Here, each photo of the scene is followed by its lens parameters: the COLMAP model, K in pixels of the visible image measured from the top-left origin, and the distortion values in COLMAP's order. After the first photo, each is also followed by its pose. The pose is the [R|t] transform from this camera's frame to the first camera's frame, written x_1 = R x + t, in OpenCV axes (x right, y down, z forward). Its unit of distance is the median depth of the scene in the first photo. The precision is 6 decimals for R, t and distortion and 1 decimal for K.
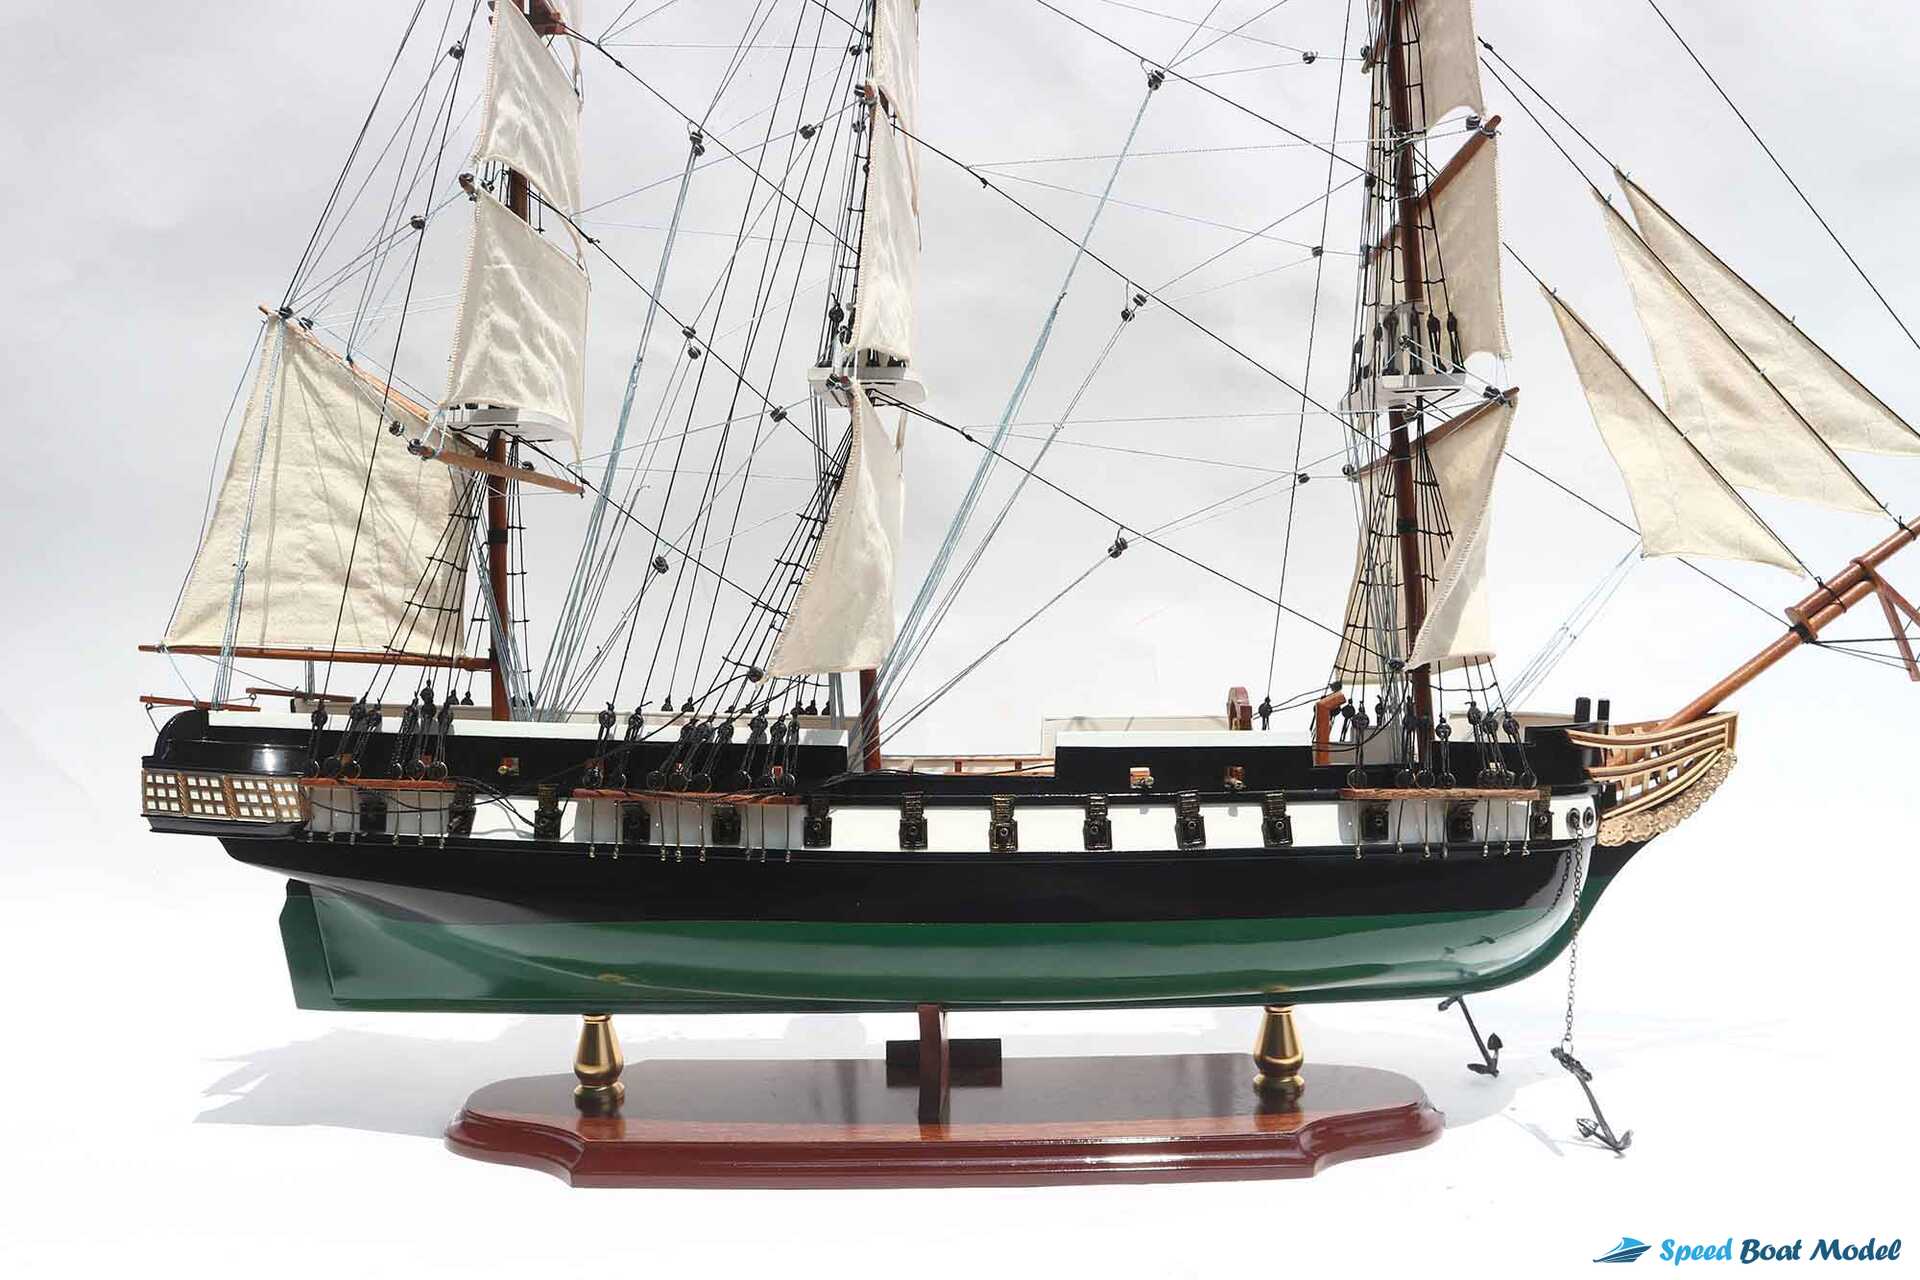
lens RADIAL K [[1383.8, 0, 965.6], [0, 1383.8, 622.2], [0, 0, 1]] dist [-0.122124, 0.090423]
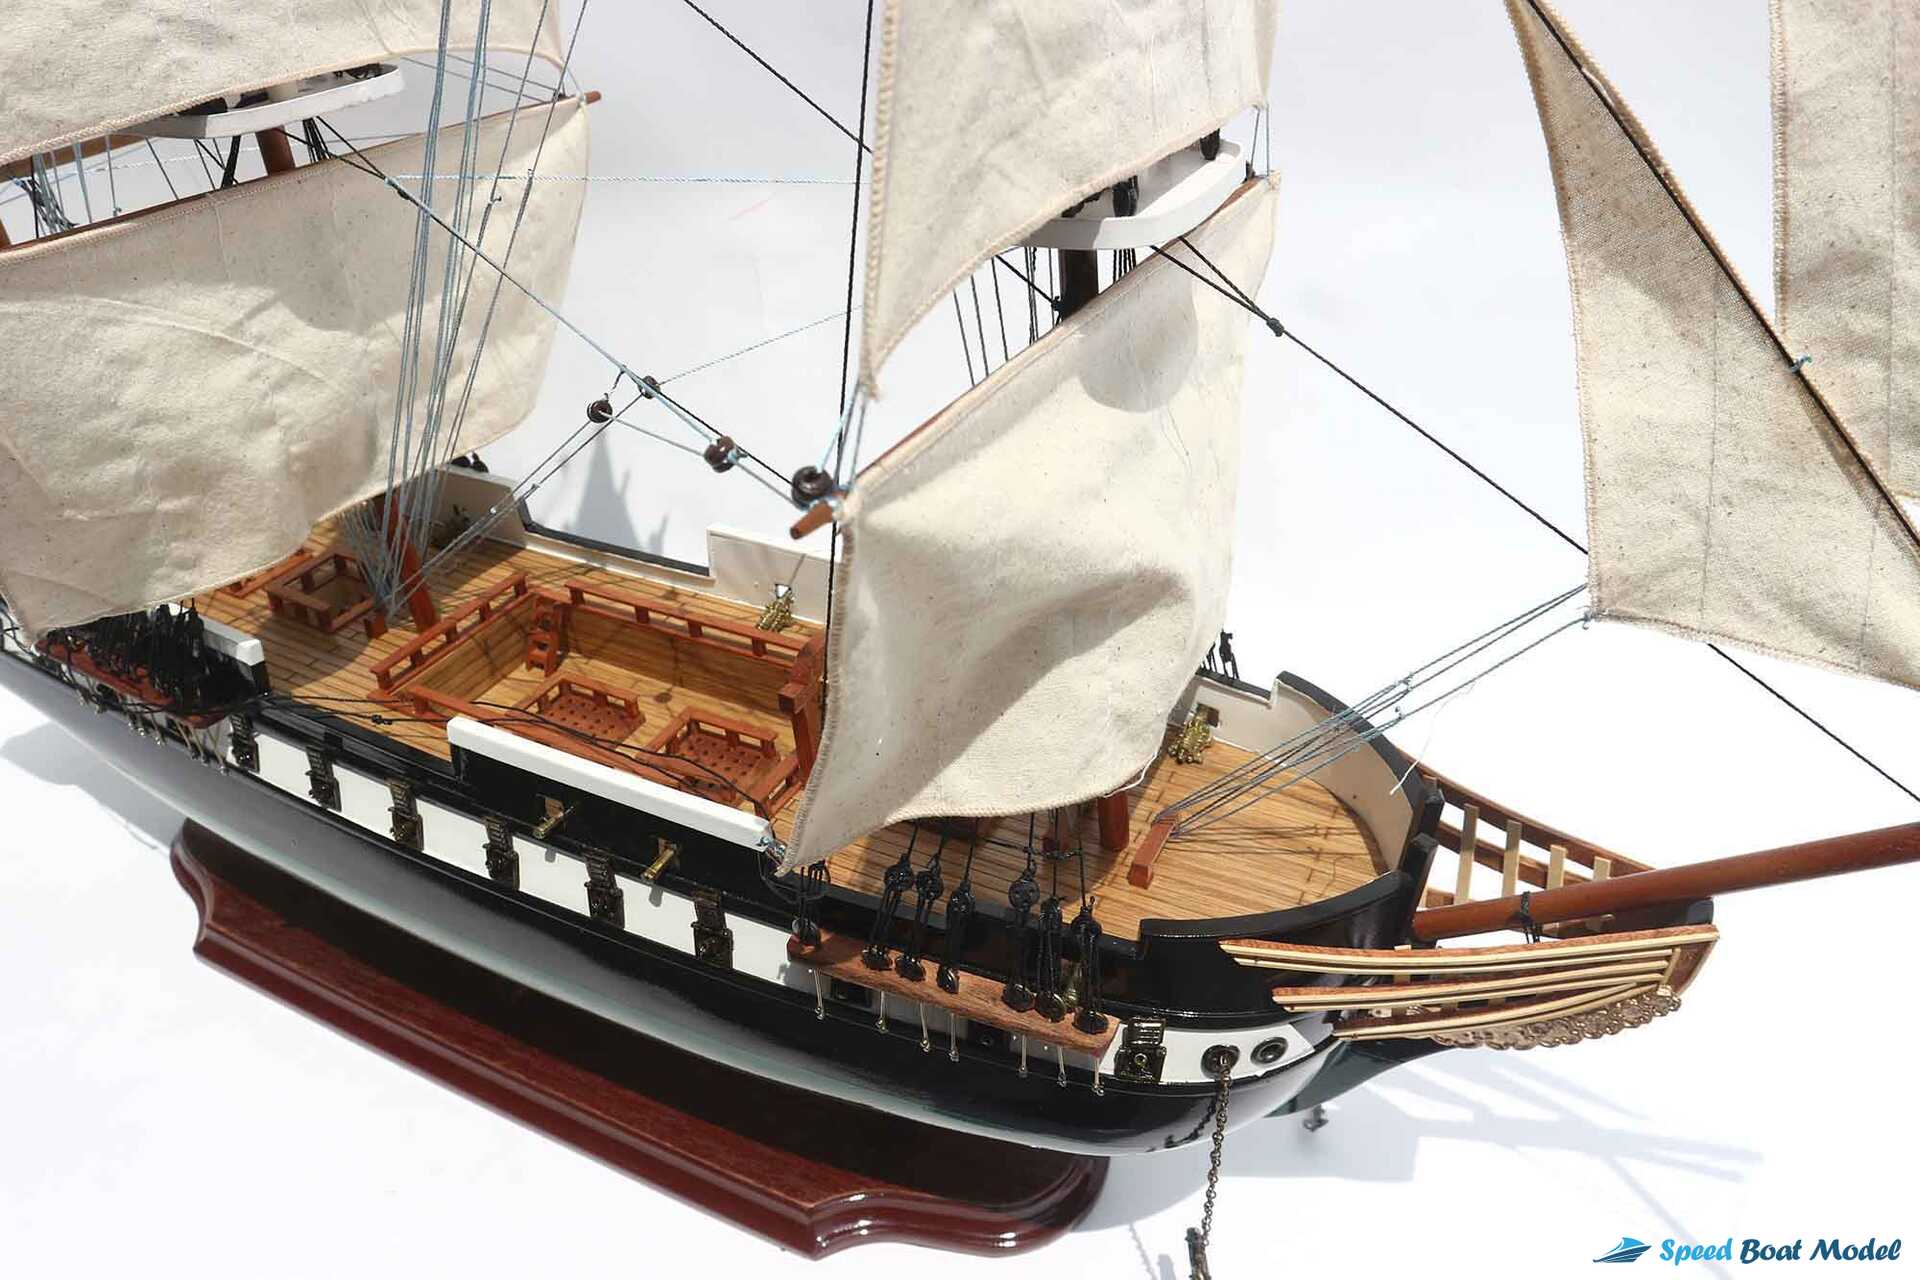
lens RADIAL K [[1340.6, 0, 955.2], [0, 1340.6, 631.4], [0, 0, 1]] dist [-0.121225, 0.081916]
pose [[0.896785, 0.230521, -0.377672, 0.479393], [0.024100, 0.826846, 0.561911, -0.290291], [0.441809, -0.513016, 0.735948, 0.590265]]
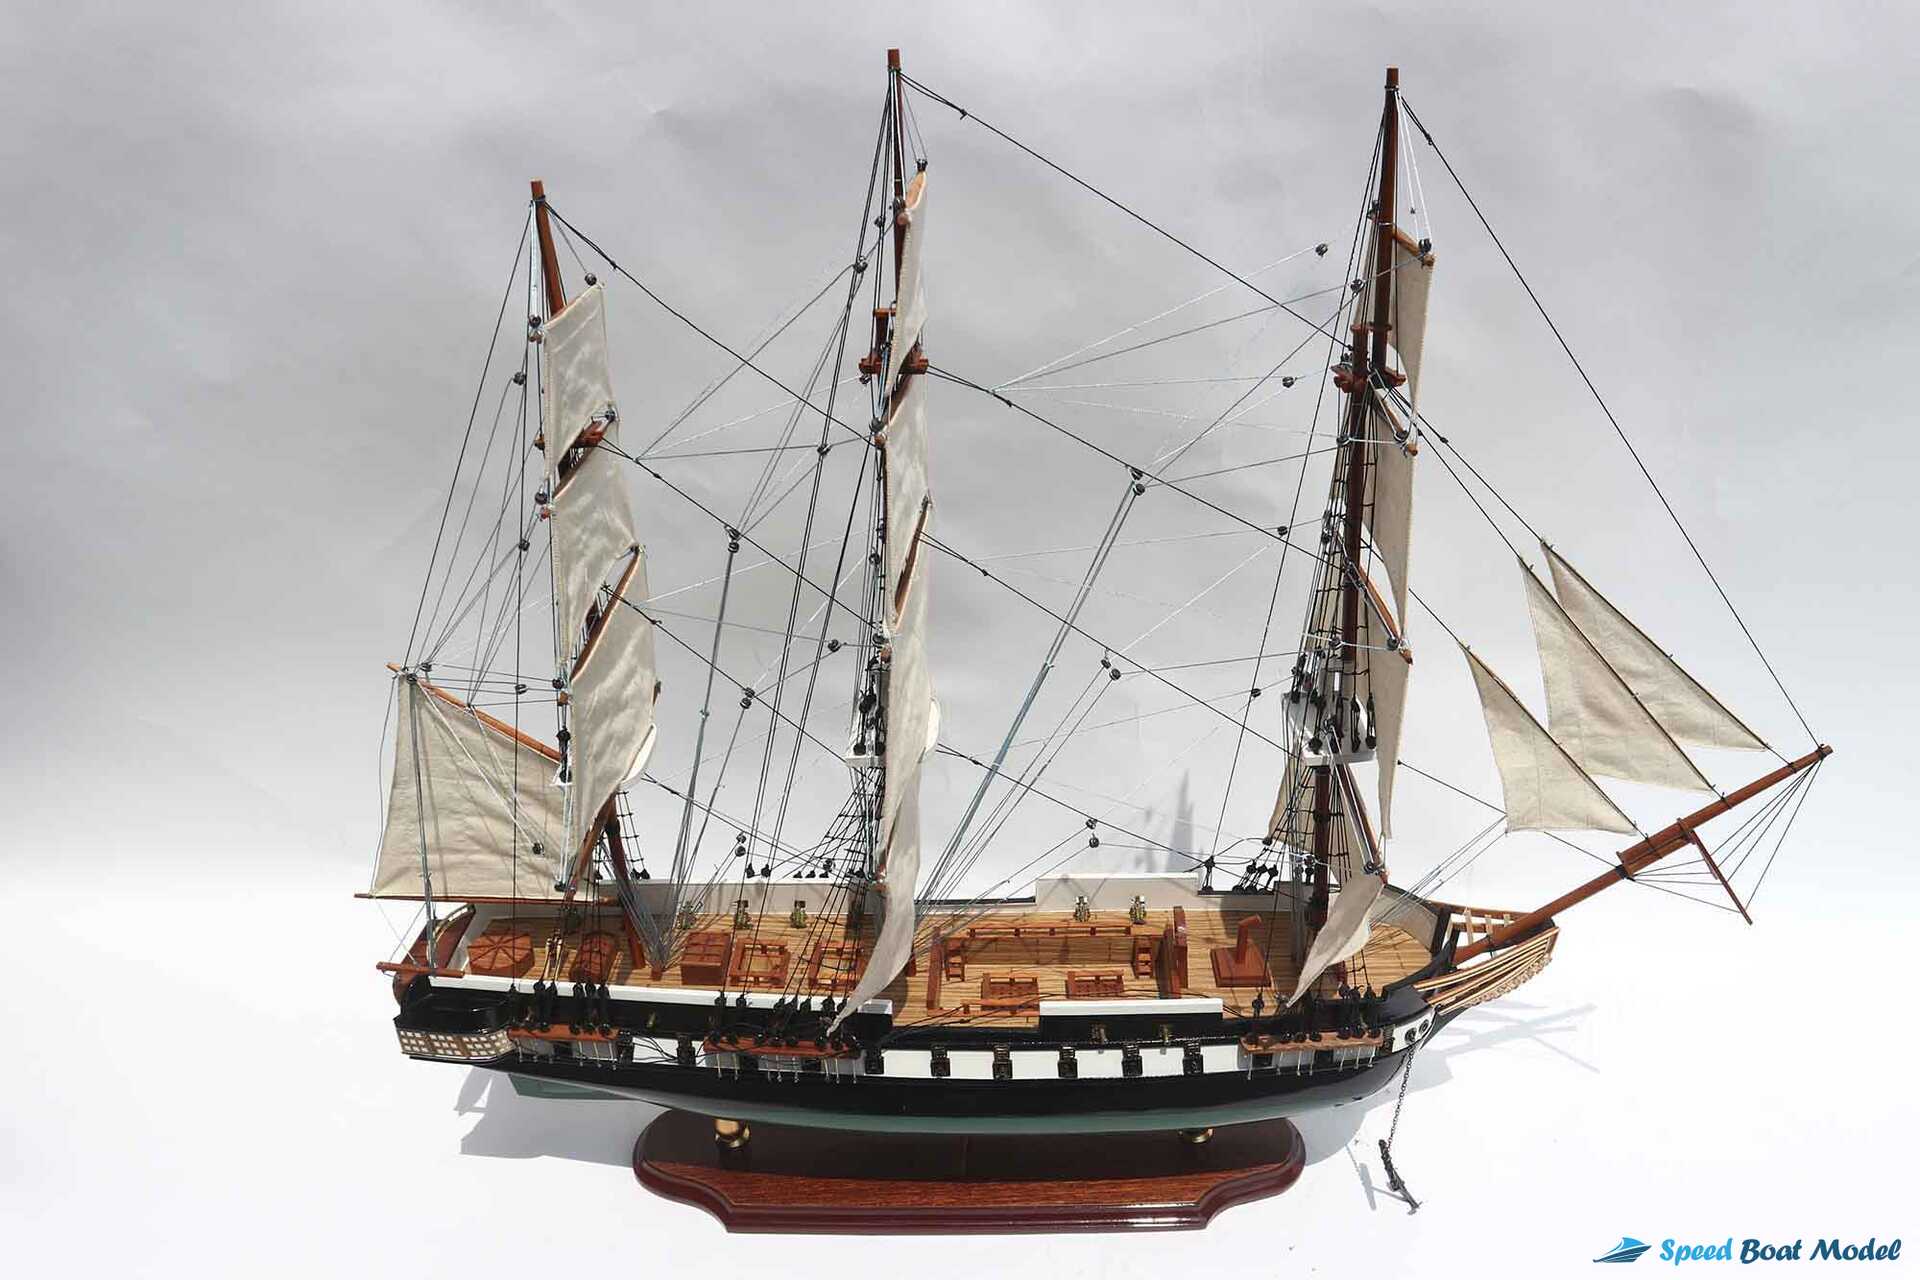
lens RADIAL K [[1383.8, 0, 965.6], [0, 1383.8, 622.2], [0, 0, 1]] dist [-0.122124, 0.090423]
pose [[0.999570, -0.010290, -0.027445, 0.029469], [0.021513, 0.893523, 0.448501, -0.811120], [0.019908, -0.448899, 0.893361, -0.065513]]
